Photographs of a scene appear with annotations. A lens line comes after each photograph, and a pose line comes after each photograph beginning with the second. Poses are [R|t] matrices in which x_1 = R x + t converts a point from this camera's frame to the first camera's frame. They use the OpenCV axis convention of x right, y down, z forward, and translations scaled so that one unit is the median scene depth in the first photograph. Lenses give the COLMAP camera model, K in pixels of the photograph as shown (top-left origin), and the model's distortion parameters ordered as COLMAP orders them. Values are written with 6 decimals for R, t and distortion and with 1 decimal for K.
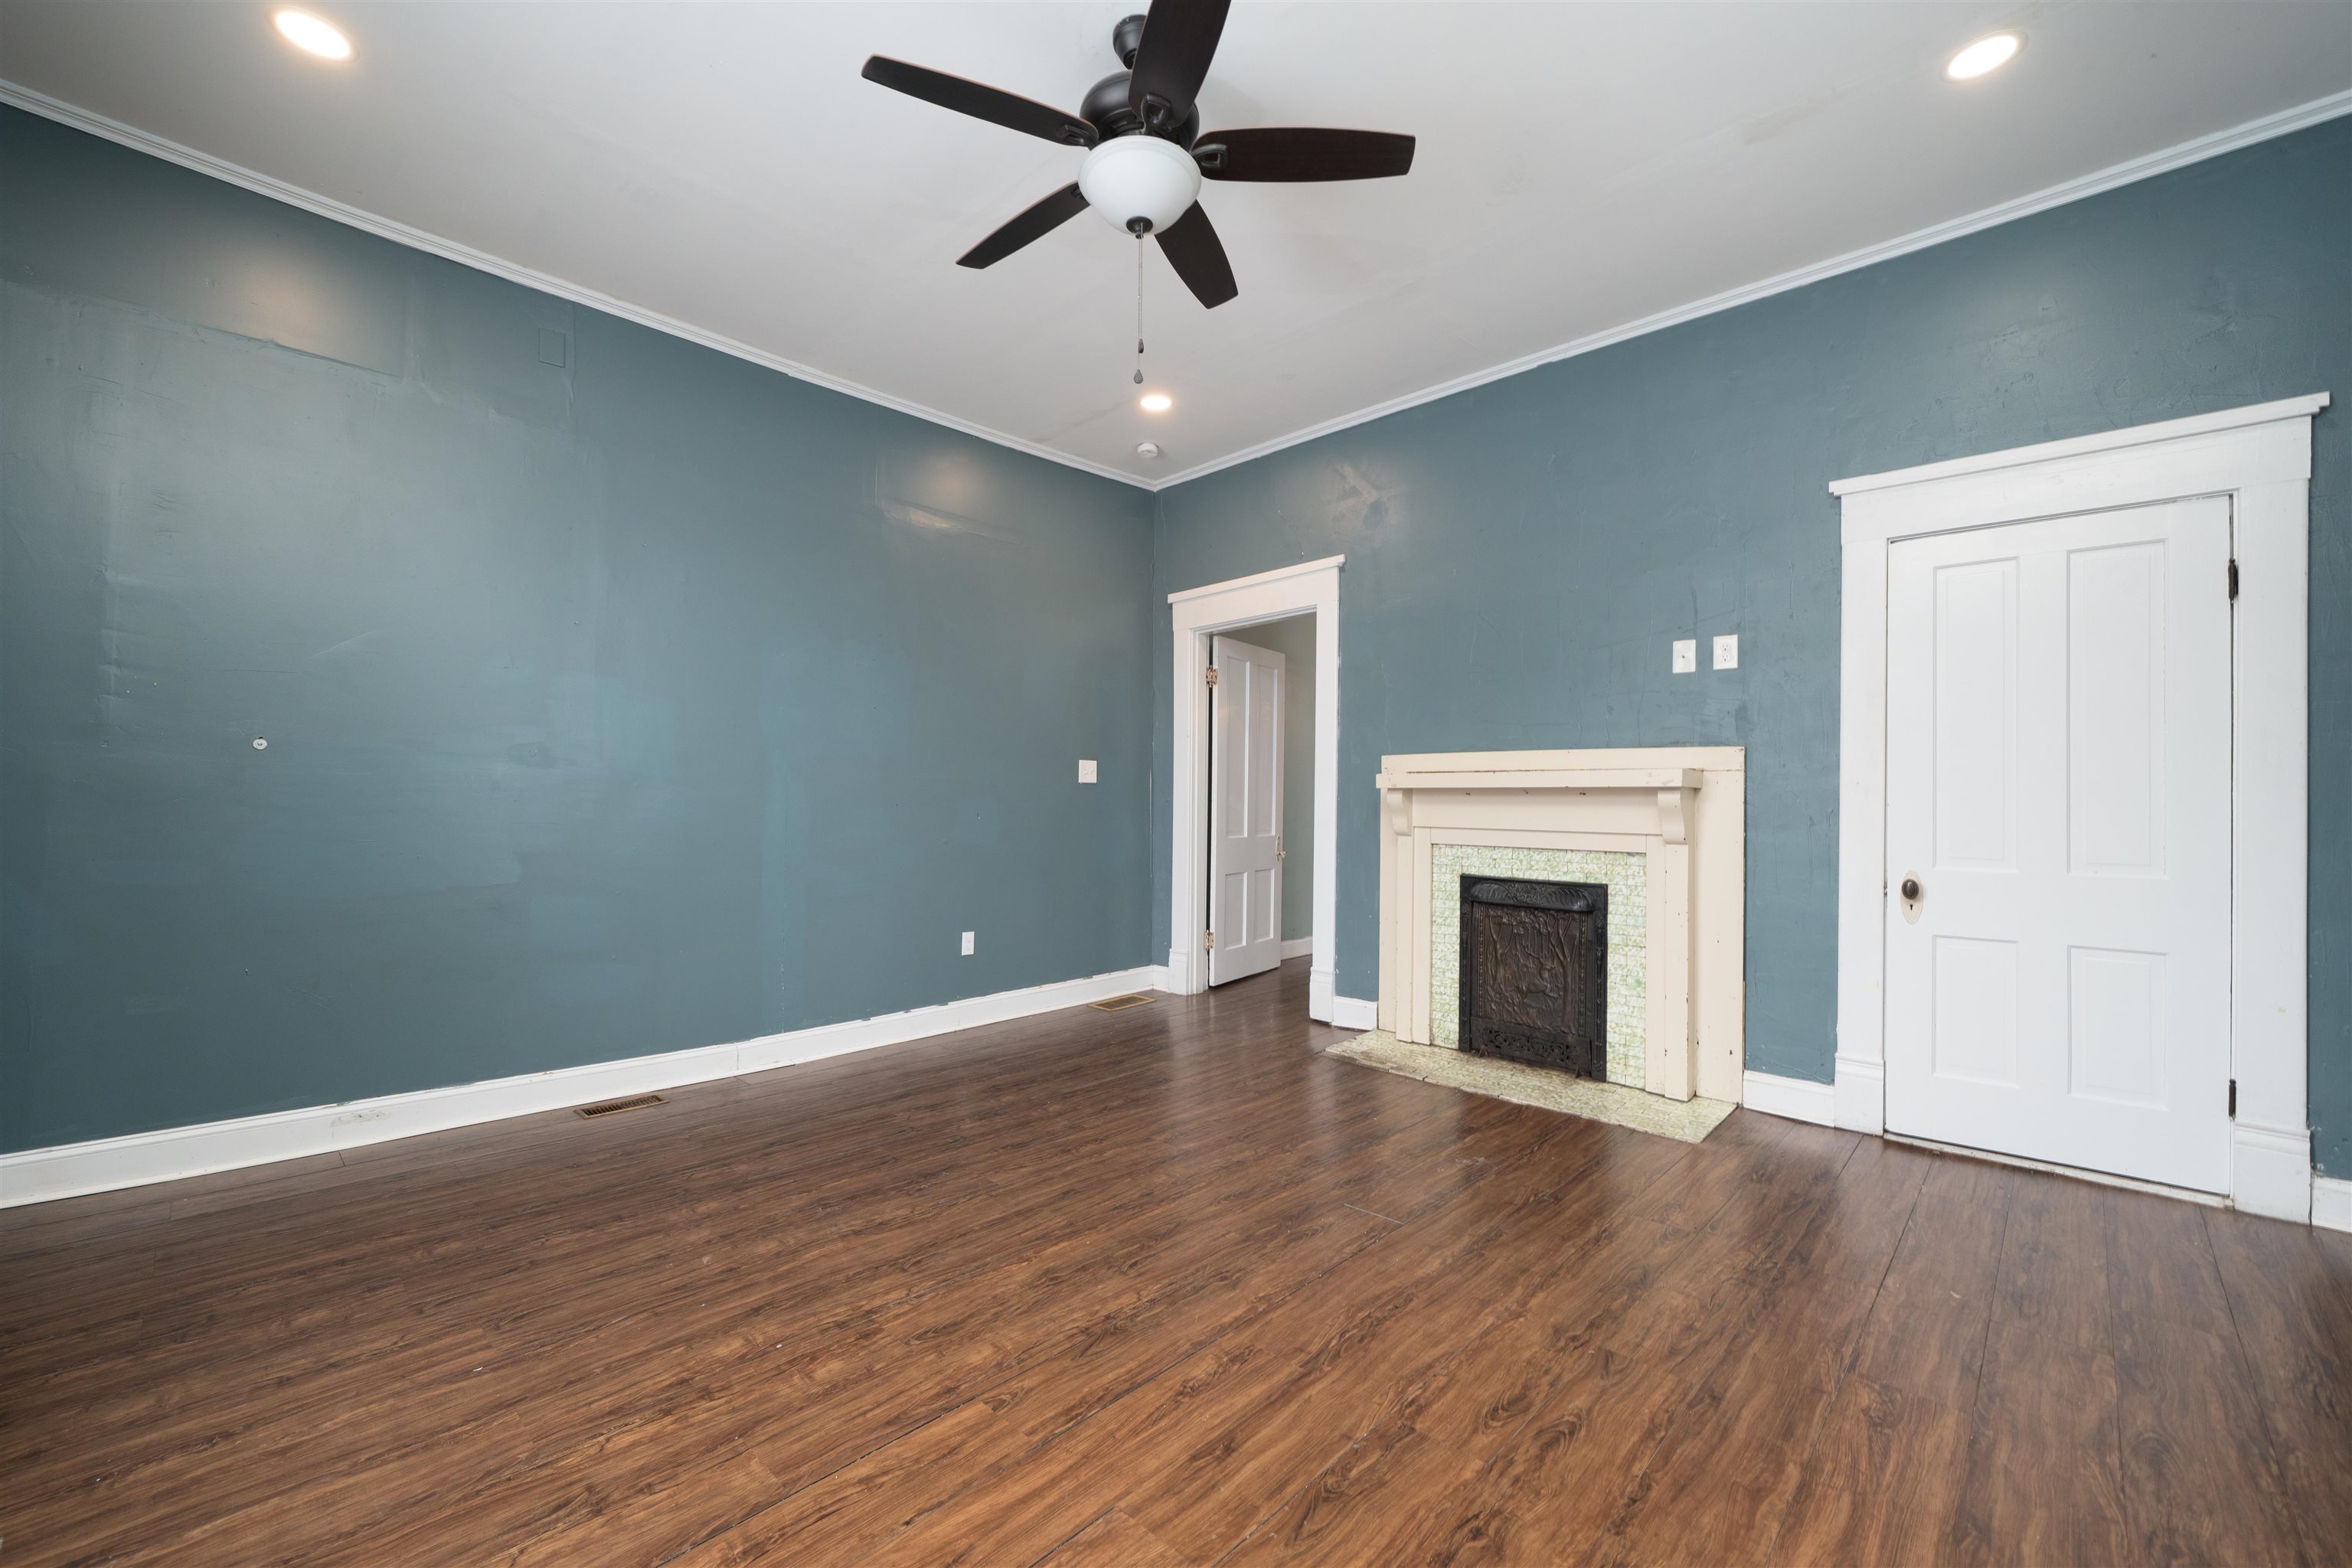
lens RADIAL K [[935.9, 0, 1163.4], [0, 935.9, 790.6], [0, 0, 1]] dist [-0.001663, -0.000022]
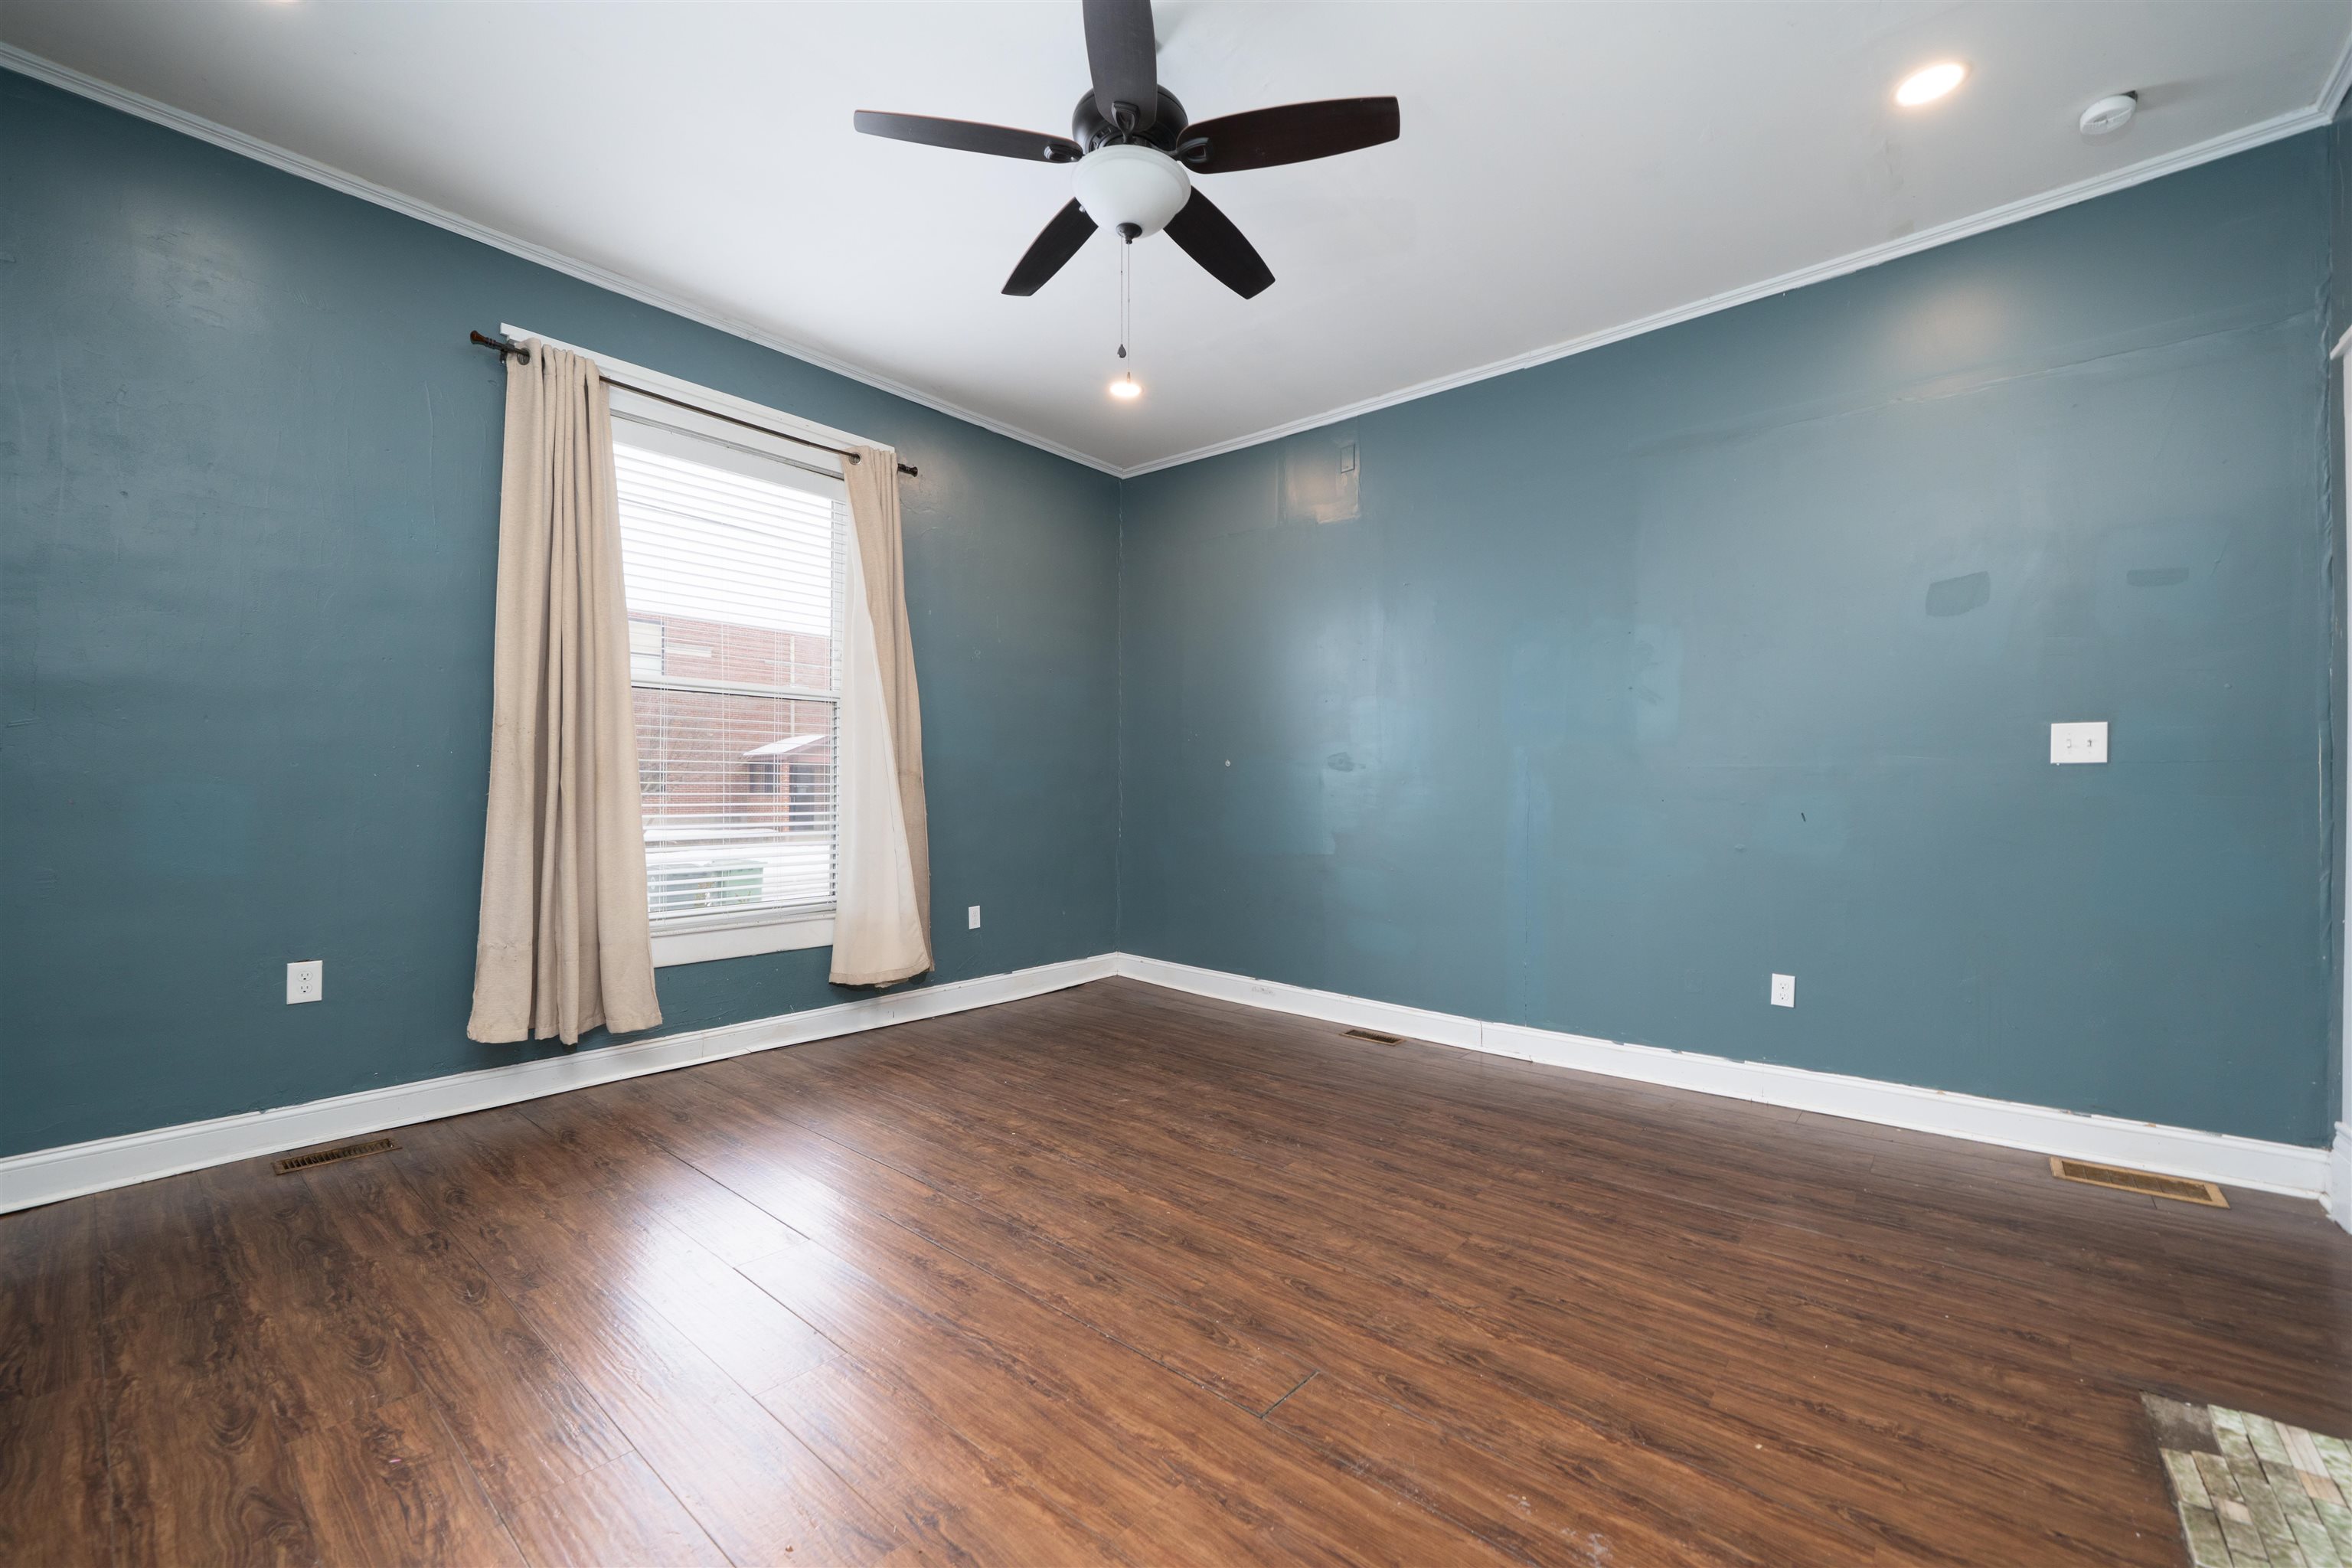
lens RADIAL K [[935.9, 0, 1163.4], [0, 935.9, 790.6], [0, 0, 1]] dist [-0.001663, -0.000022]
pose [[0.063924, -0.009265, -0.997912, 0.906369], [0.007685, 0.999932, -0.008792, 0.018689], [0.997925, -0.007107, 0.063991, 0.871125]]
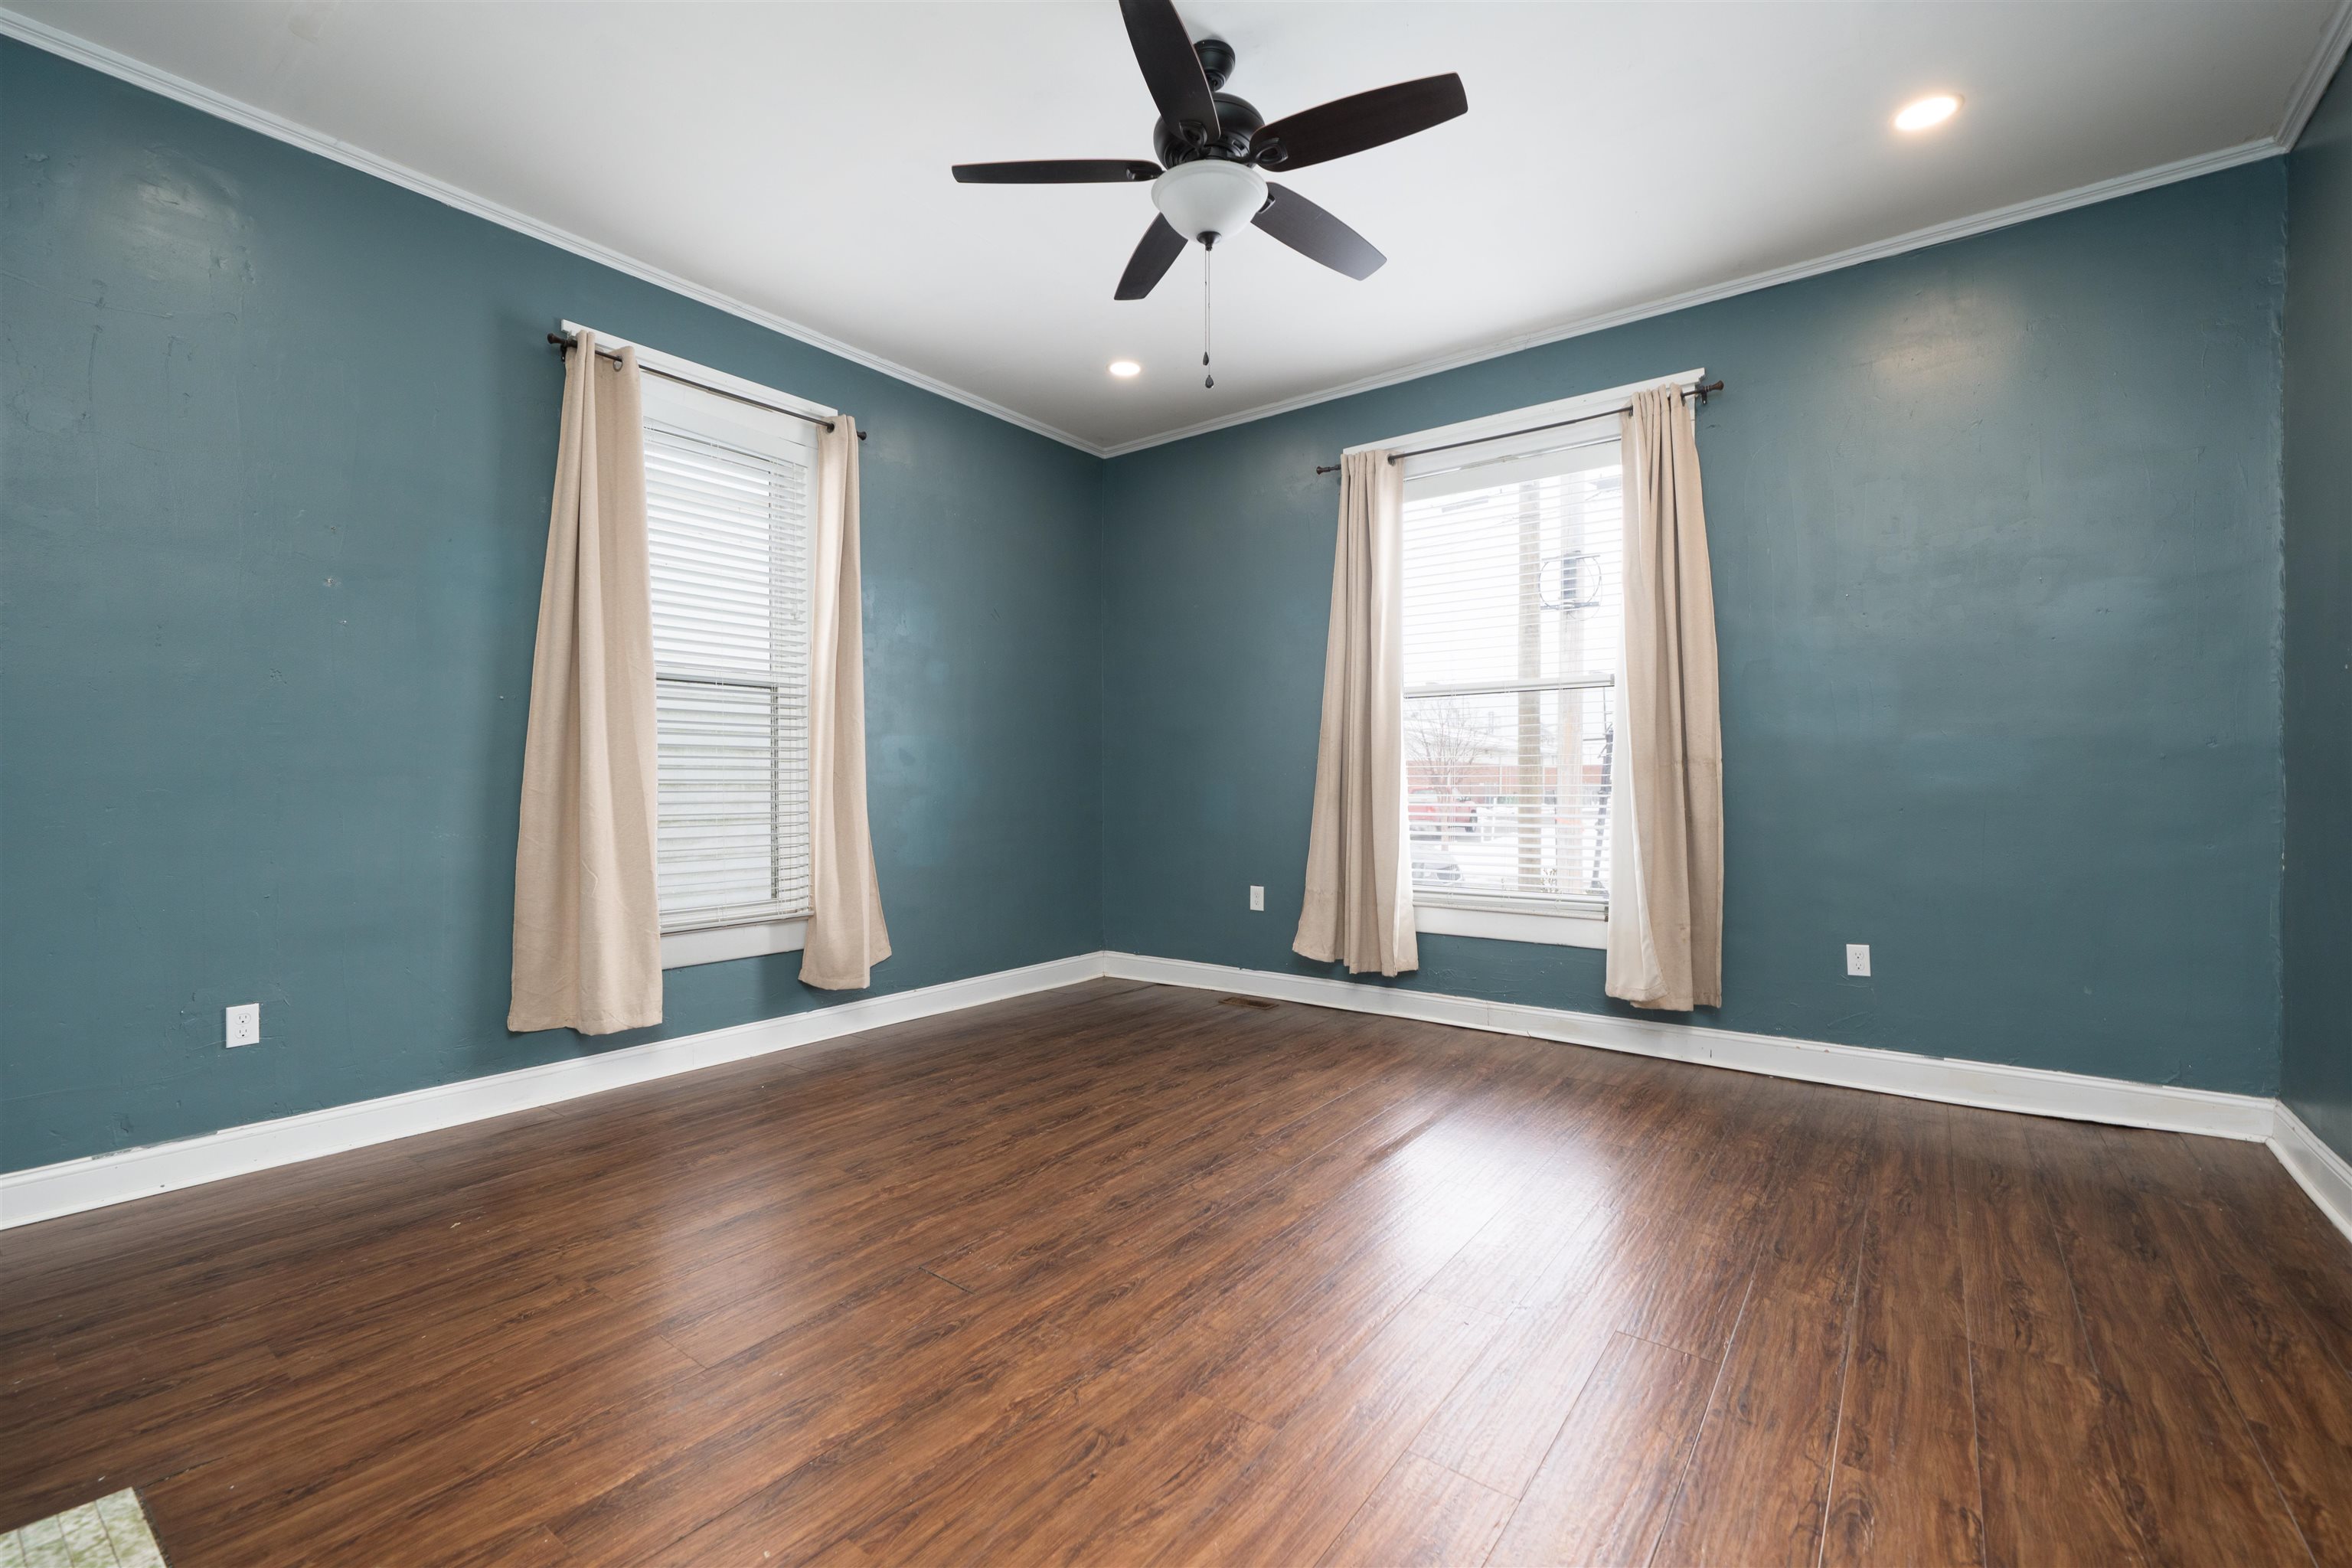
lens RADIAL K [[1003.1, 0, 1176.0], [0, 1003.1, 784.0], [0, 0, 1]] dist [-0.000253, -0.000068]
pose [[-0.990546, -0.007808, -0.136959, 0.148163], [-0.006222, 0.999909, -0.012004, 0.026279], [0.137040, -0.011038, -0.990504, 1.913451]]
